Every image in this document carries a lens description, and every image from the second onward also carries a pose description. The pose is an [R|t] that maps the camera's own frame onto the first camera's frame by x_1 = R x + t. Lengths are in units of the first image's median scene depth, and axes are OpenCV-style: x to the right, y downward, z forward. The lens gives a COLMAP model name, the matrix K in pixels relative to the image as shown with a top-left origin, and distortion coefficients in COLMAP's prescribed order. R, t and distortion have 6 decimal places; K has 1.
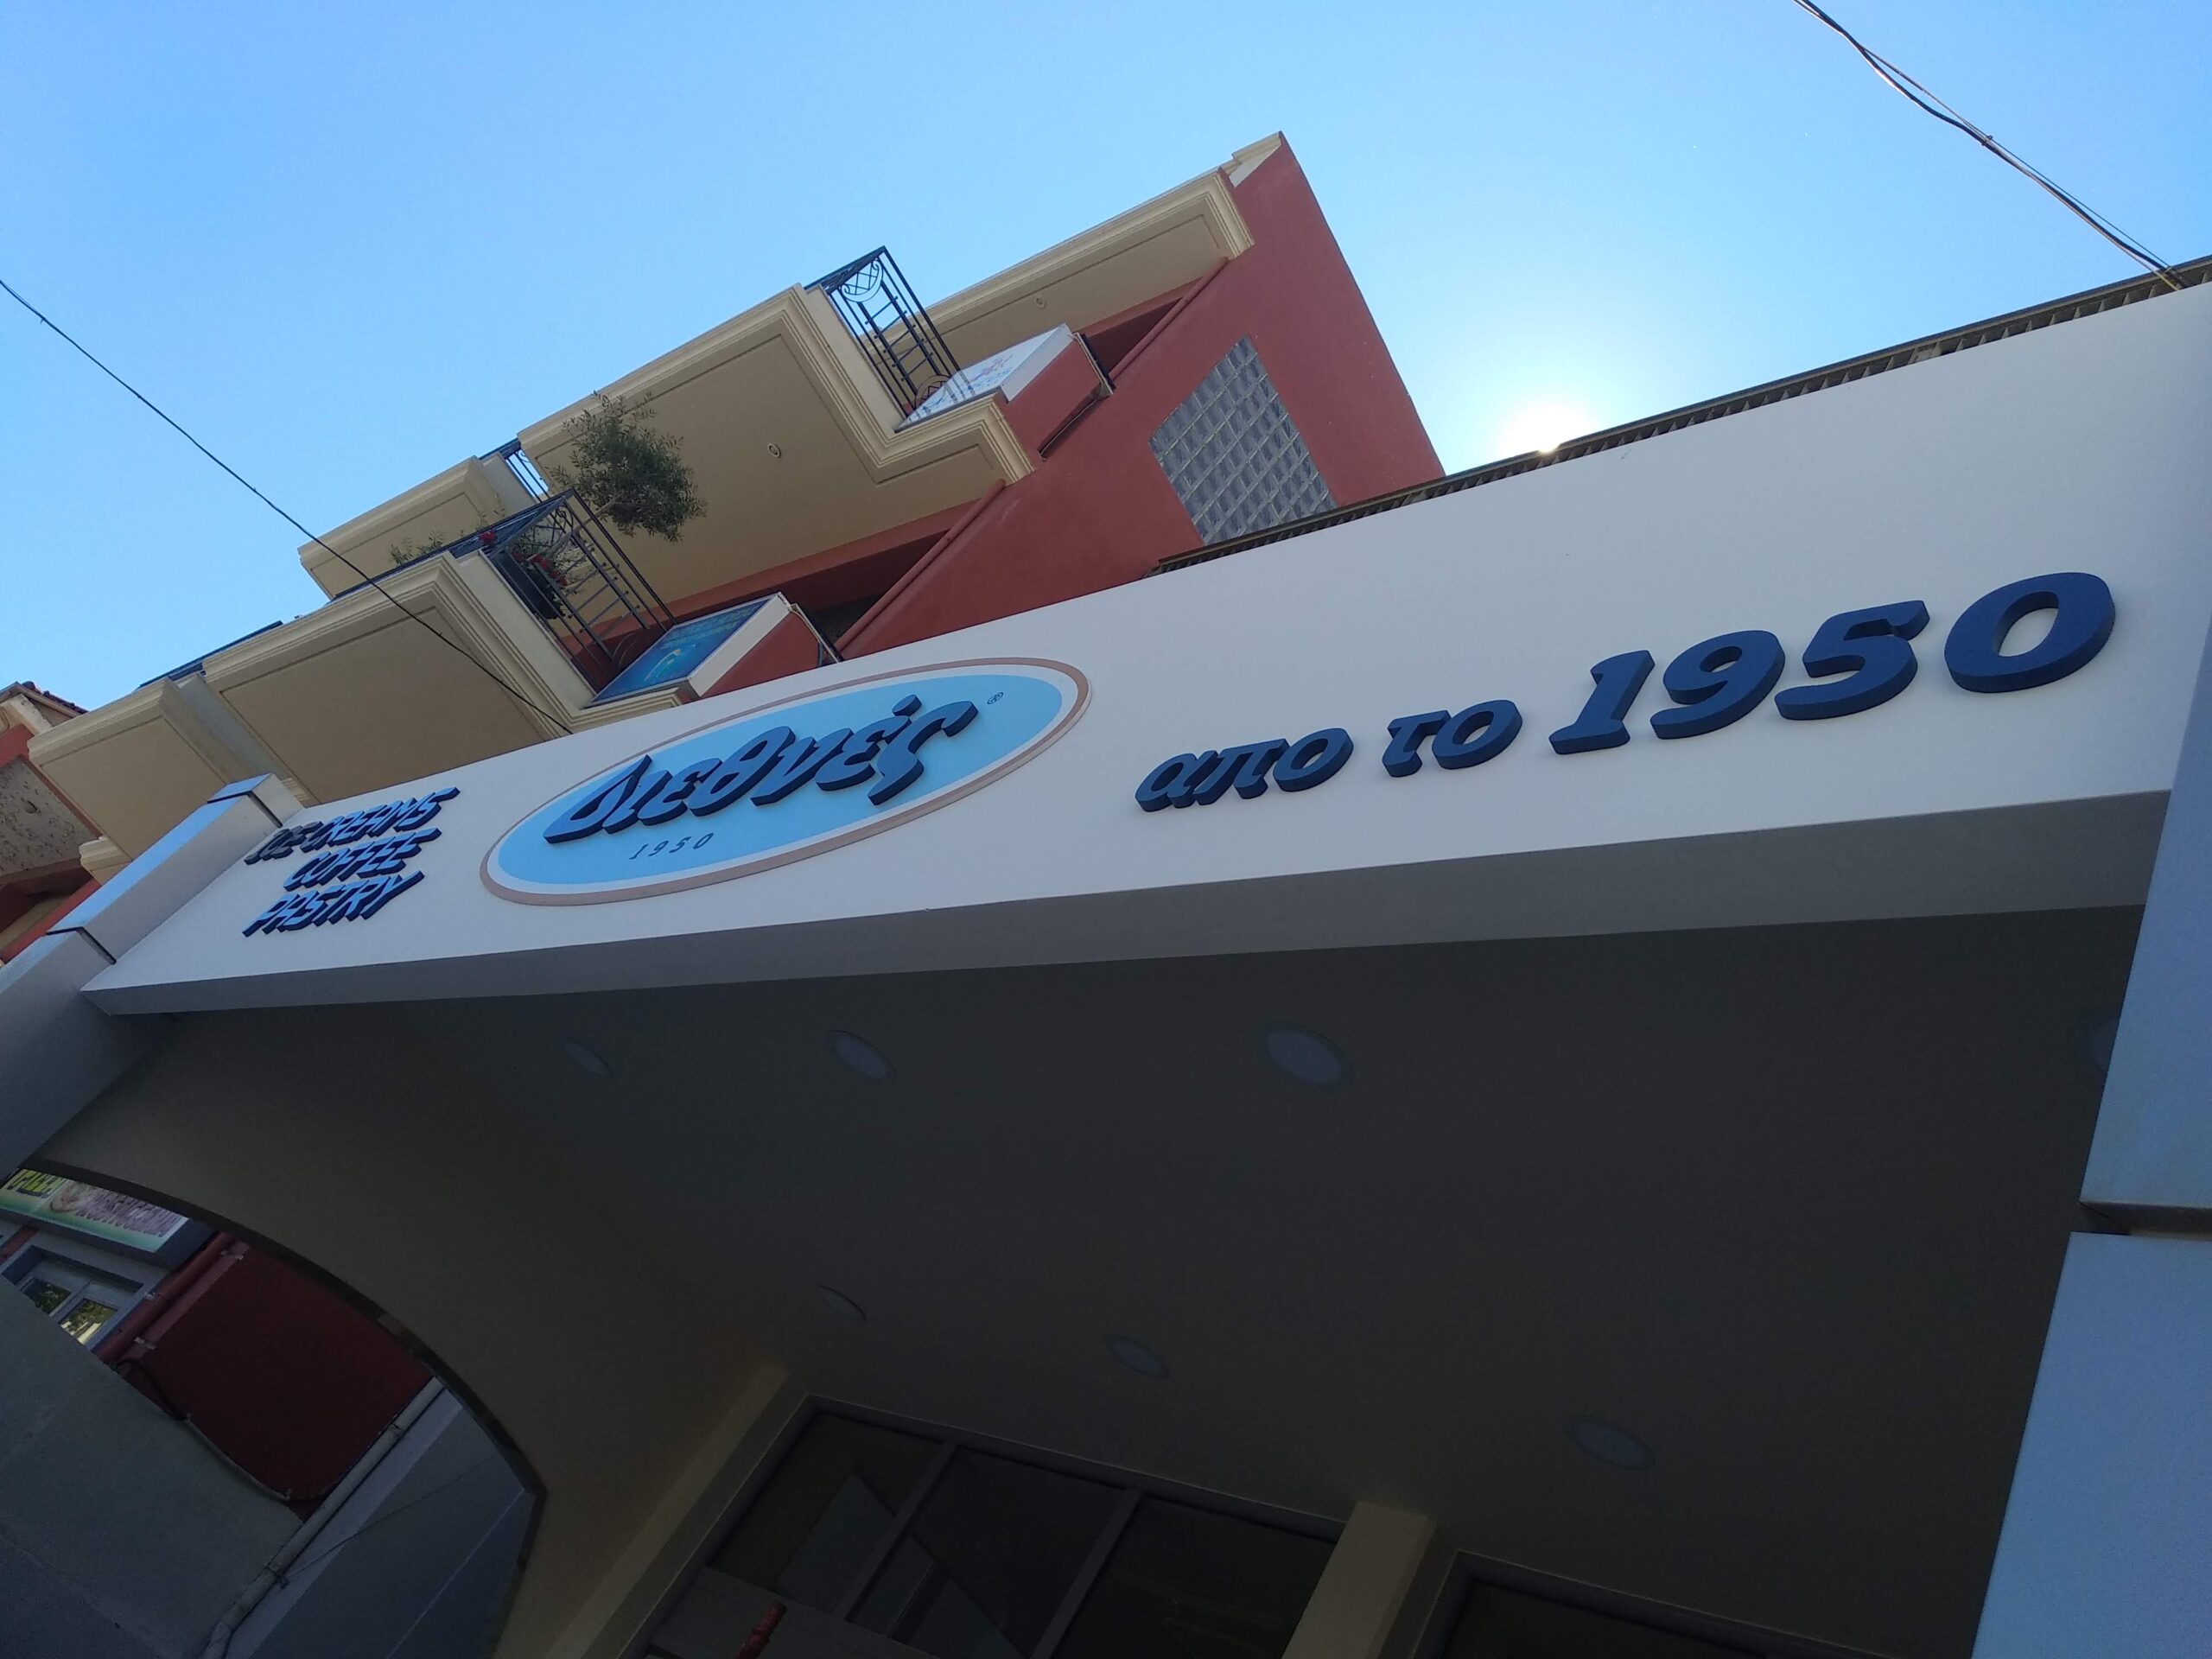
lens RADIAL K [[1680.9, 0, 1106.0], [0, 1680.9, 829.5], [0, 0, 1]] dist [0.113903, -0.162810]
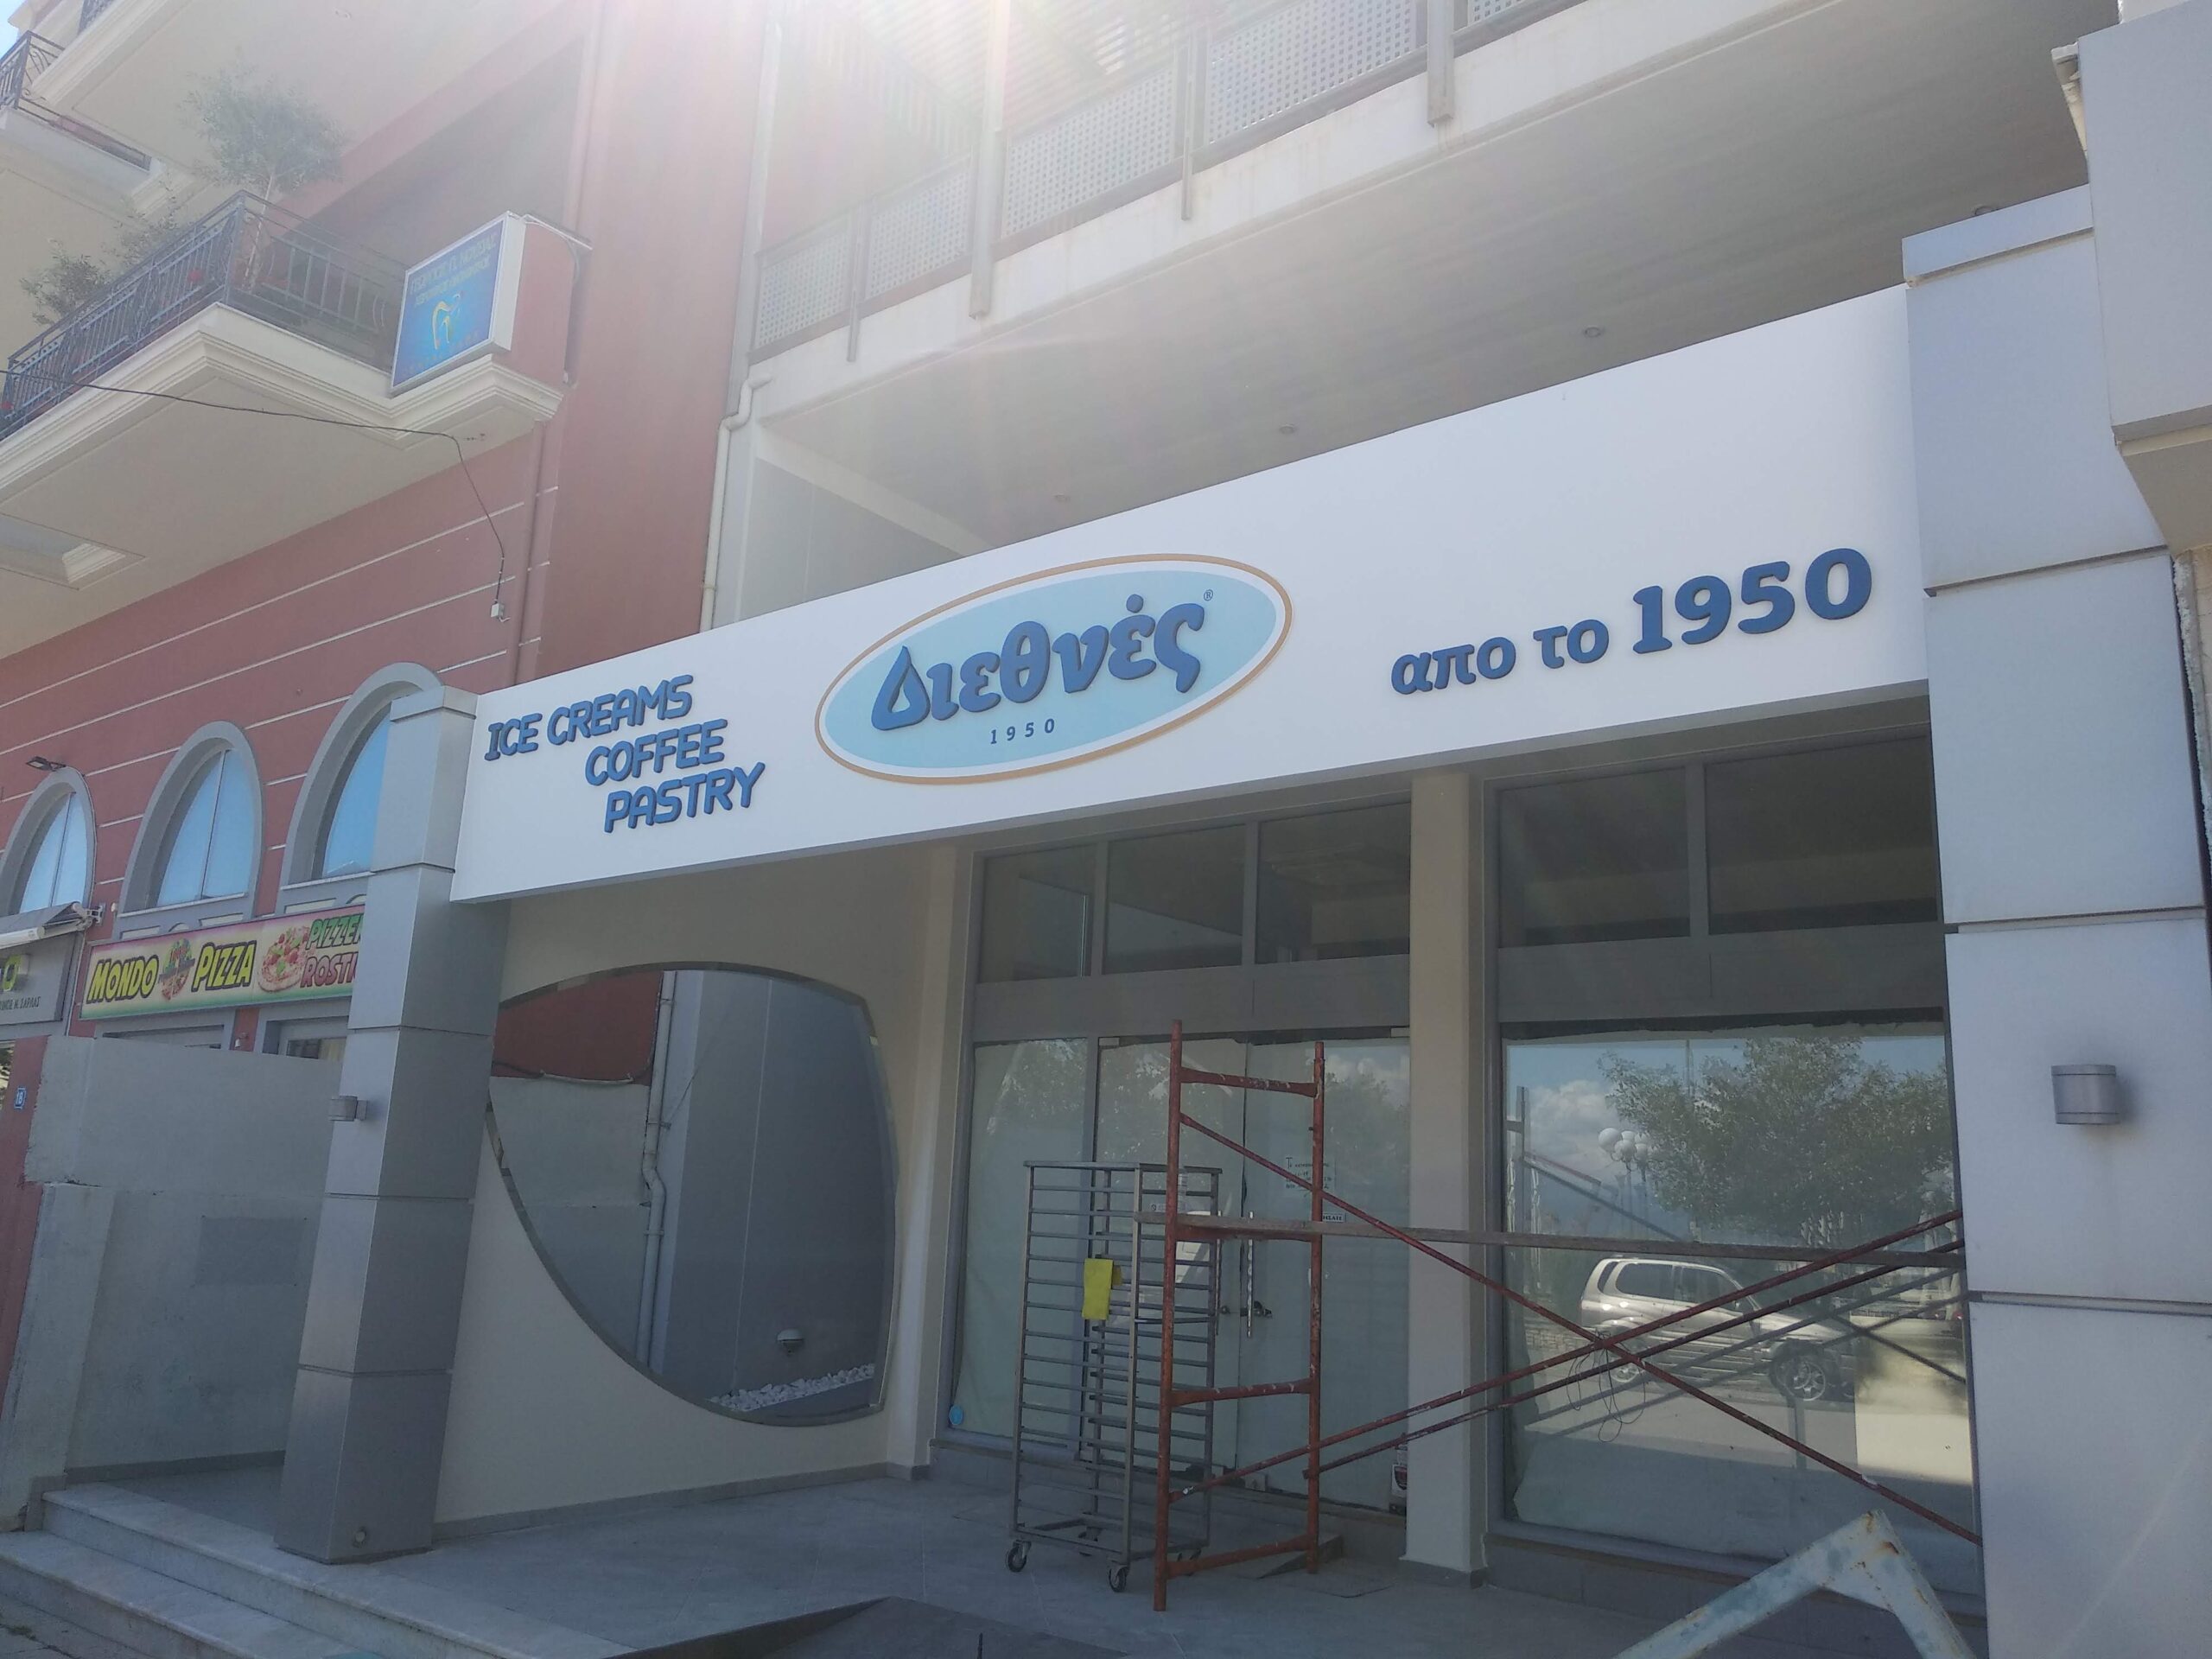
lens RADIAL K [[1680.9, 0, 1106.0], [0, 1680.9, 829.5], [0, 0, 1]] dist [0.113903, -0.162810]
pose [[0.888456, -0.455561, 0.055771, -0.457017], [0.375883, 0.791967, 0.481145, -0.946738], [-0.263360, -0.406512, 0.874865, -0.665262]]
